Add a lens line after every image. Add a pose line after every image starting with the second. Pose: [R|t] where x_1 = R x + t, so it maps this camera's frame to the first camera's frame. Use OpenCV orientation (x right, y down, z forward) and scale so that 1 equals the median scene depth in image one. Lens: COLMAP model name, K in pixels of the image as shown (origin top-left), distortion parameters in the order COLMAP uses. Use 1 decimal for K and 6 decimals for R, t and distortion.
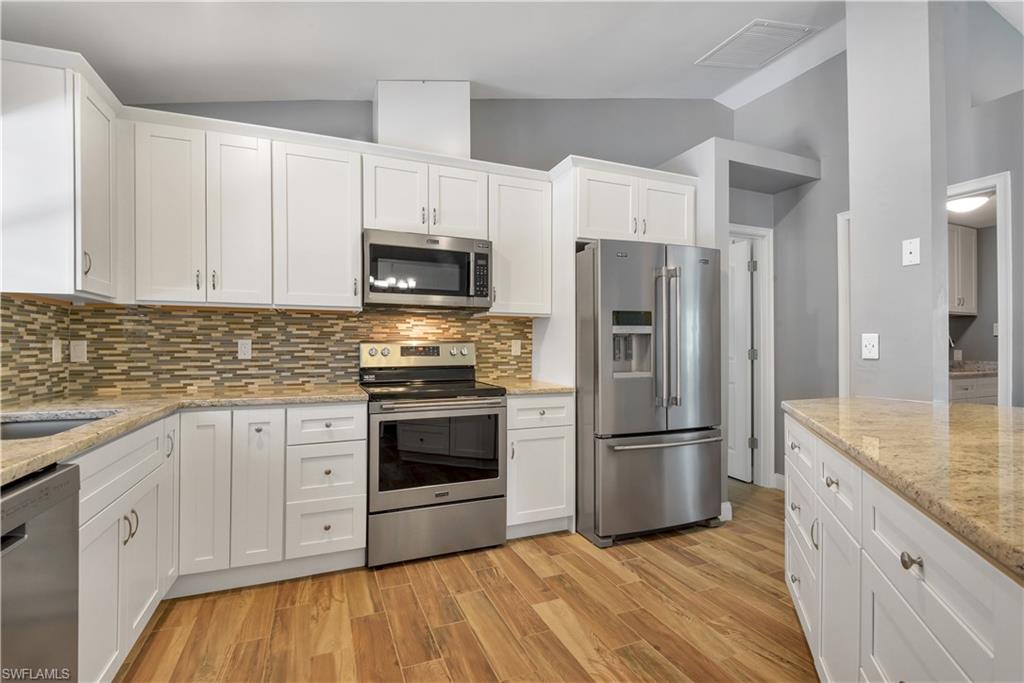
lens RADIAL K [[475.7, 0, 512.9], [0, 475.7, 342.7], [0, 0, 1]] dist [0.020724, -0.024875]
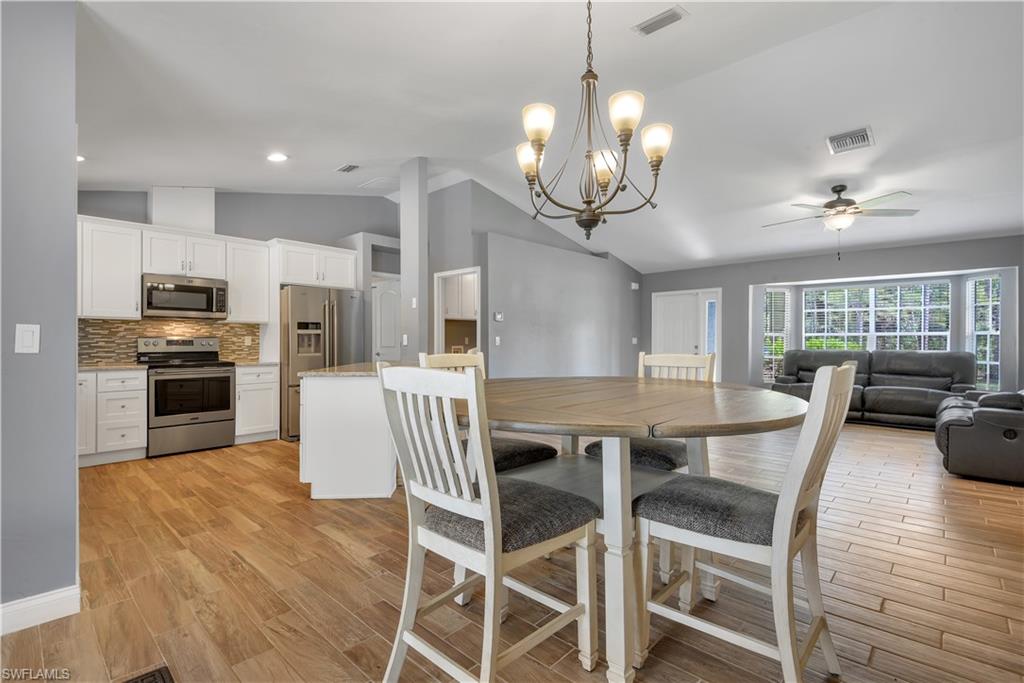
lens RADIAL K [[475.7, 0, 512.9], [0, 475.7, 342.7], [0, 0, 1]] dist [0.020724, -0.024875]
pose [[0.911369, -0.001211, 0.411589, 0.197251], [-0.003932, 0.999924, 0.011650, -0.007593], [-0.411572, -0.012236, 0.911295, -1.102911]]
